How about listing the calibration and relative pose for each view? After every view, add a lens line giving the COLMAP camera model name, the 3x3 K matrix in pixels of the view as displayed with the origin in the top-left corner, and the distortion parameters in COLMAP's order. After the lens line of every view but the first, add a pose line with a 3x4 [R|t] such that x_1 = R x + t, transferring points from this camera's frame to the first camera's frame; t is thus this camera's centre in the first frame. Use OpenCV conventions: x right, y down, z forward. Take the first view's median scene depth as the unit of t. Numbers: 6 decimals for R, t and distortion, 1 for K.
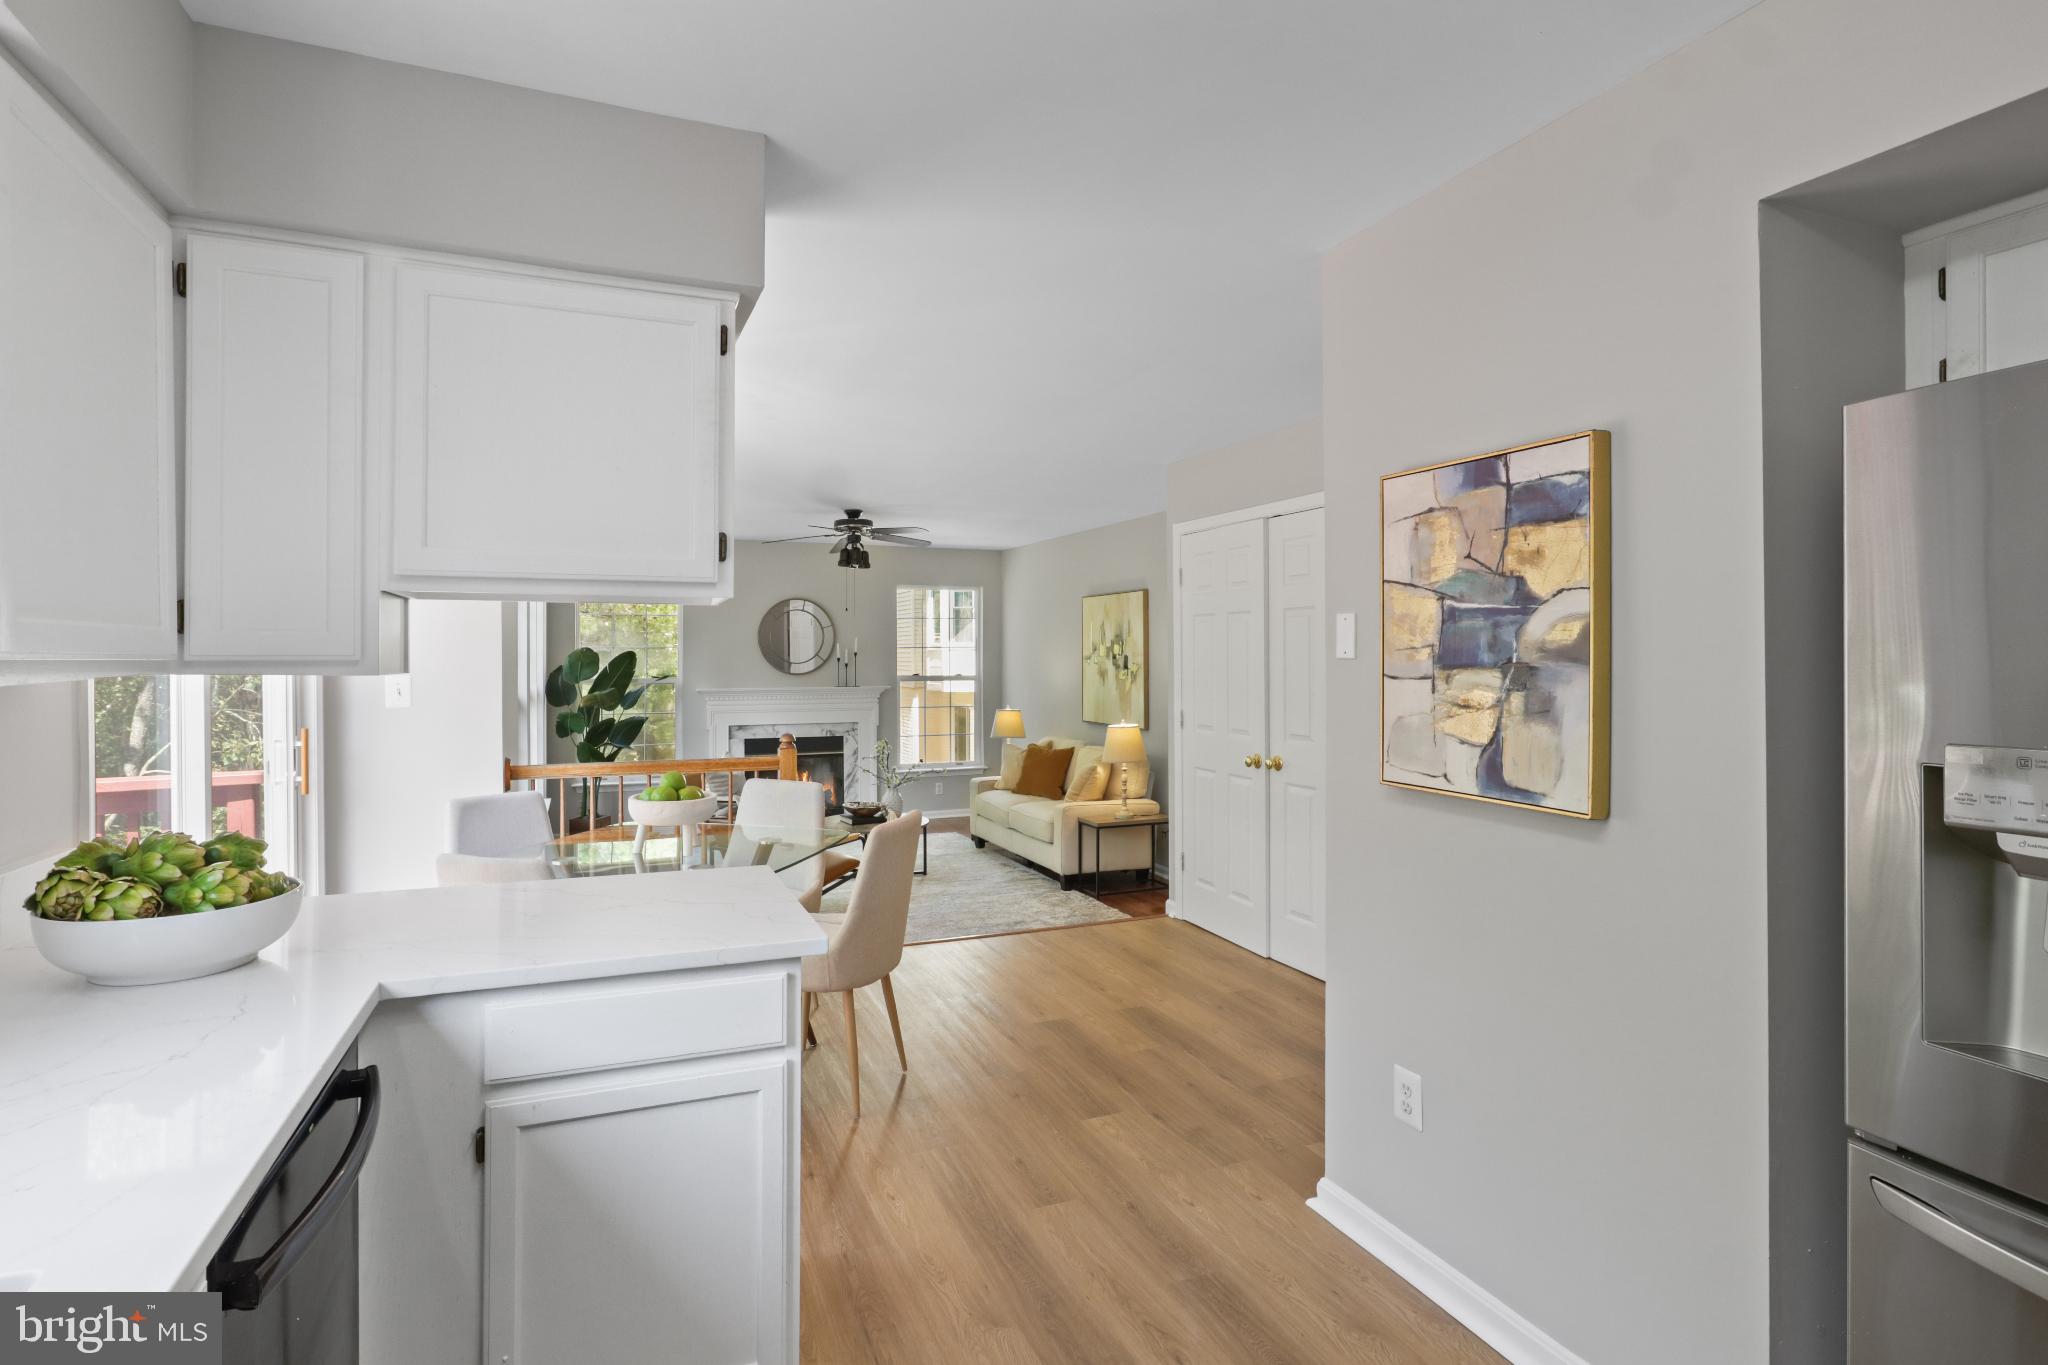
lens RADIAL K [[1029.3, 0, 1035.0], [0, 1029.3, 652.9], [0, 0, 1]] dist [-0.016652, 0.000754]
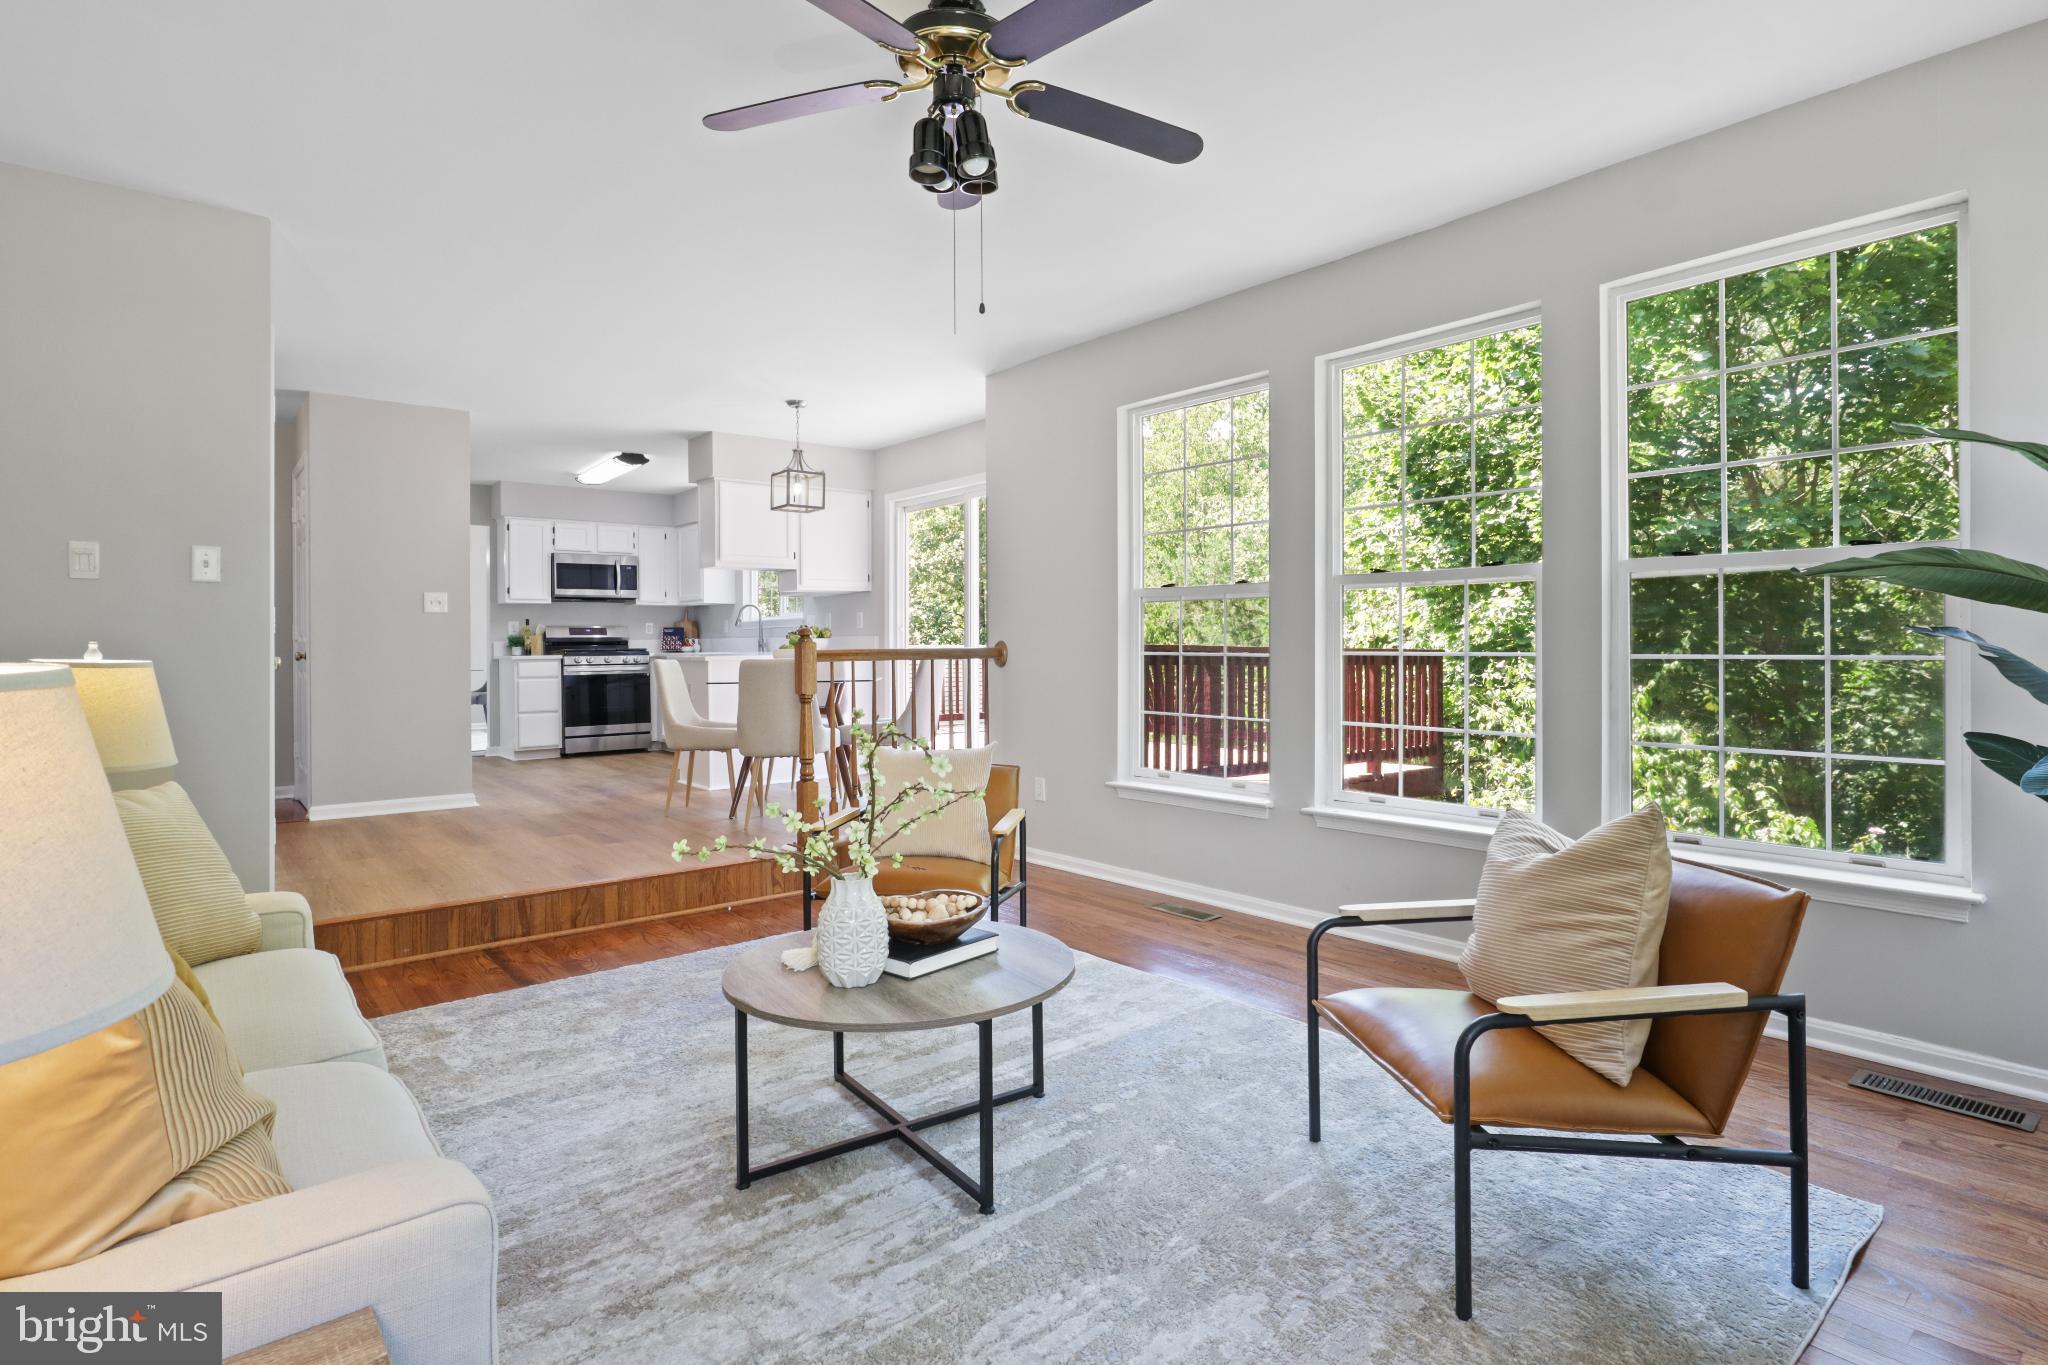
lens RADIAL K [[1029.3, 0, 1035.0], [0, 1029.3, 652.9], [0, 0, 1]] dist [-0.016652, 0.000754]
pose [[-0.957707, 0.010878, -0.287538, -0.108177], [0.010020, 0.999940, 0.004456, 0.066558], [0.287570, 0.001387, -0.957759, 1.342823]]
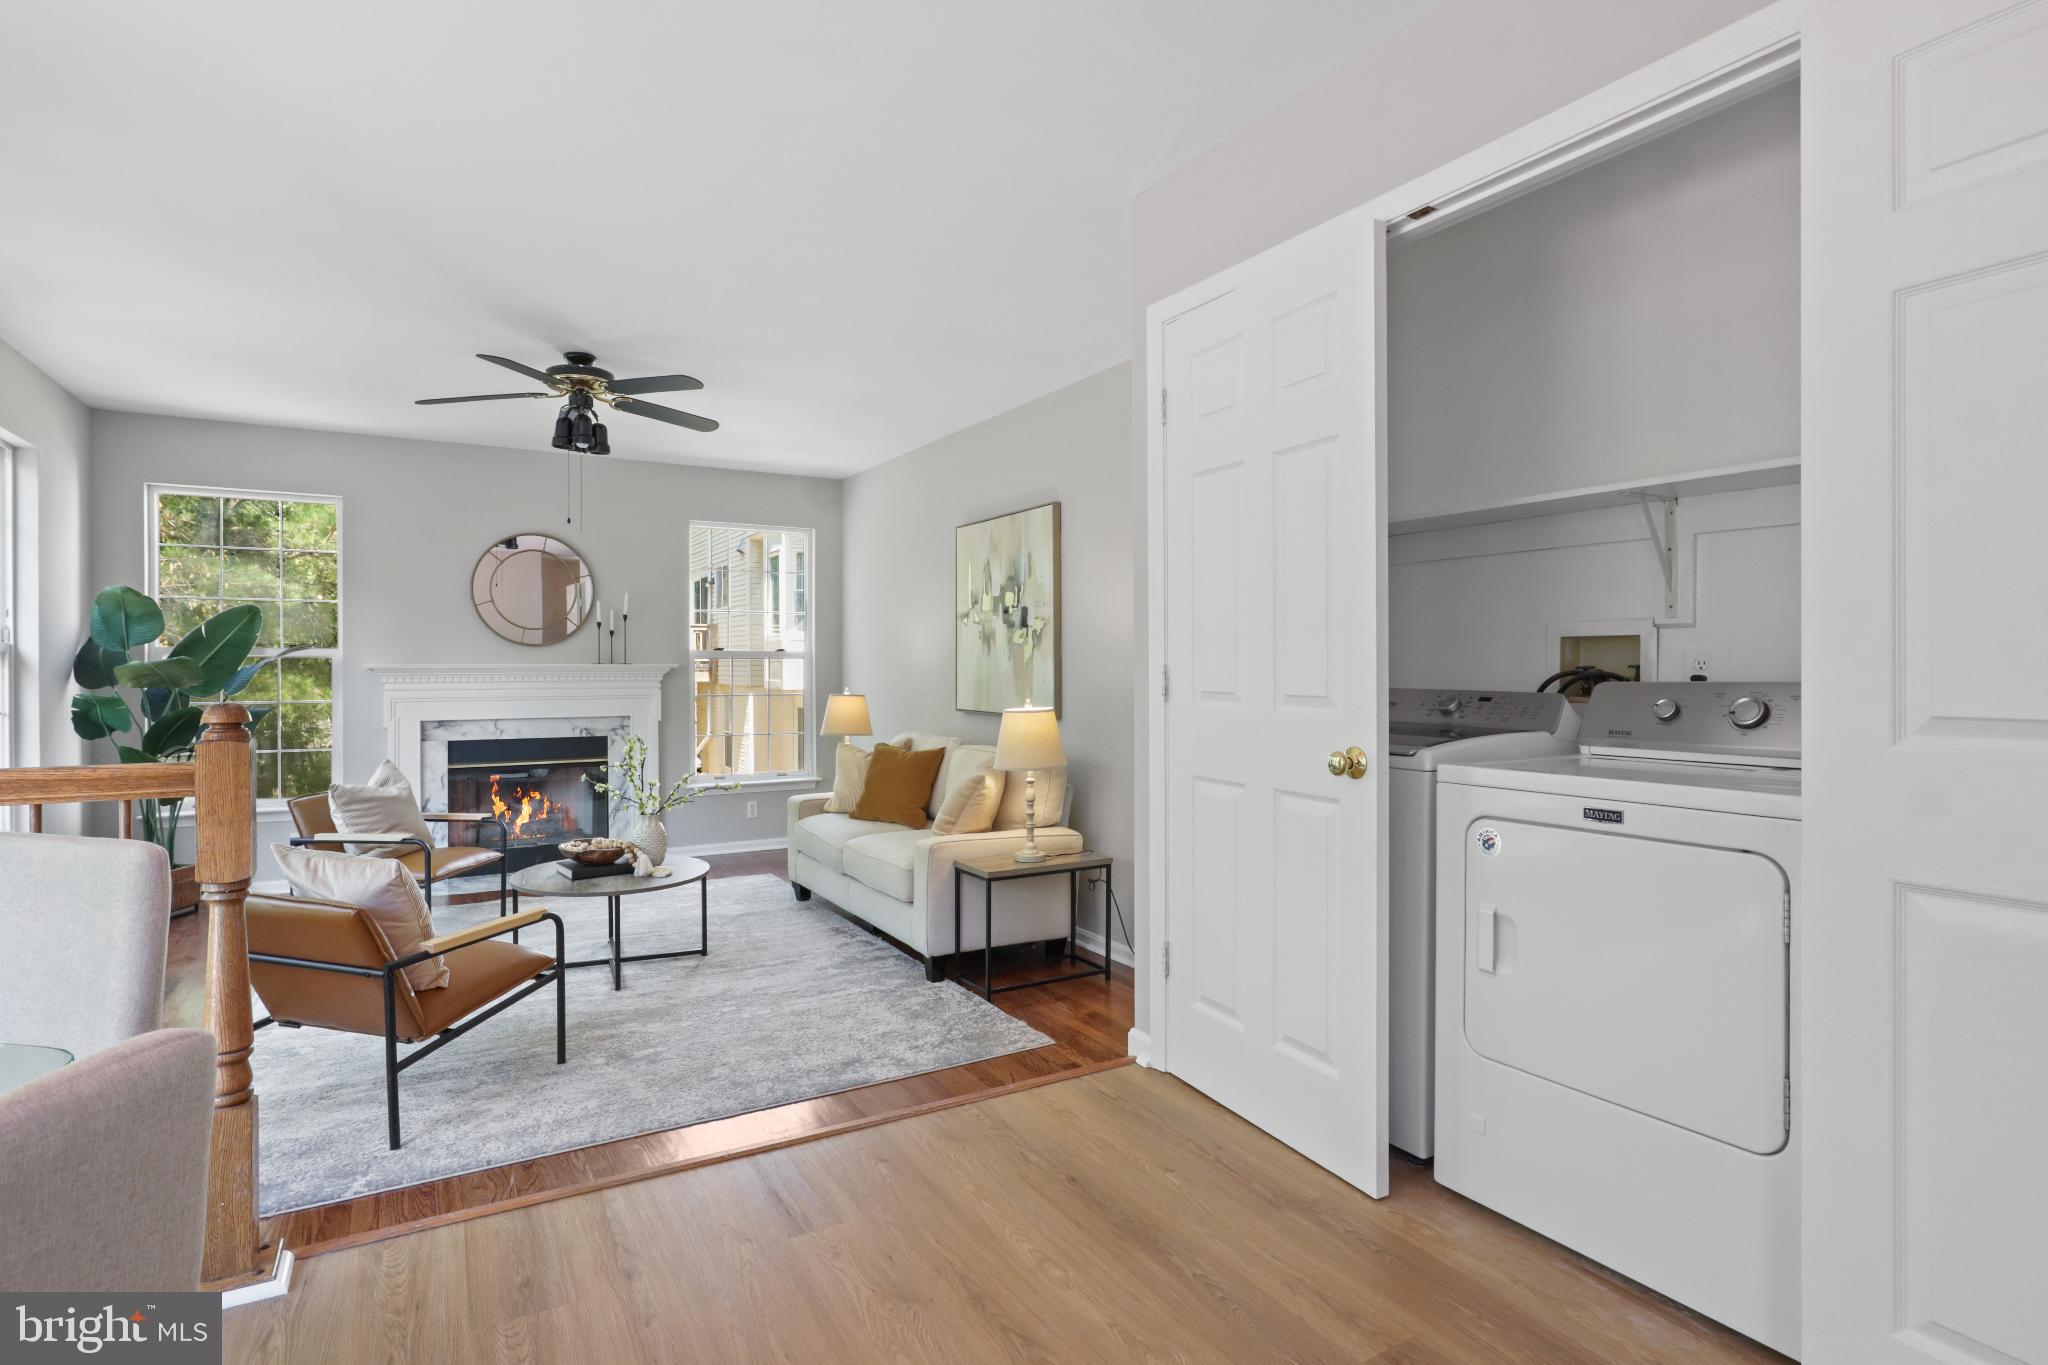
lens RADIAL K [[1032.1, 0, 1015.1], [0, 1032.1, 668.9], [0, 0, 1]] dist [-0.003768, 0.000127]
pose [[0.993169, 0.000378, 0.116684, 0.006115], [-0.001264, 0.999971, 0.007512, 0.040435], [-0.116678, -0.007608, 0.993141, 0.376882]]
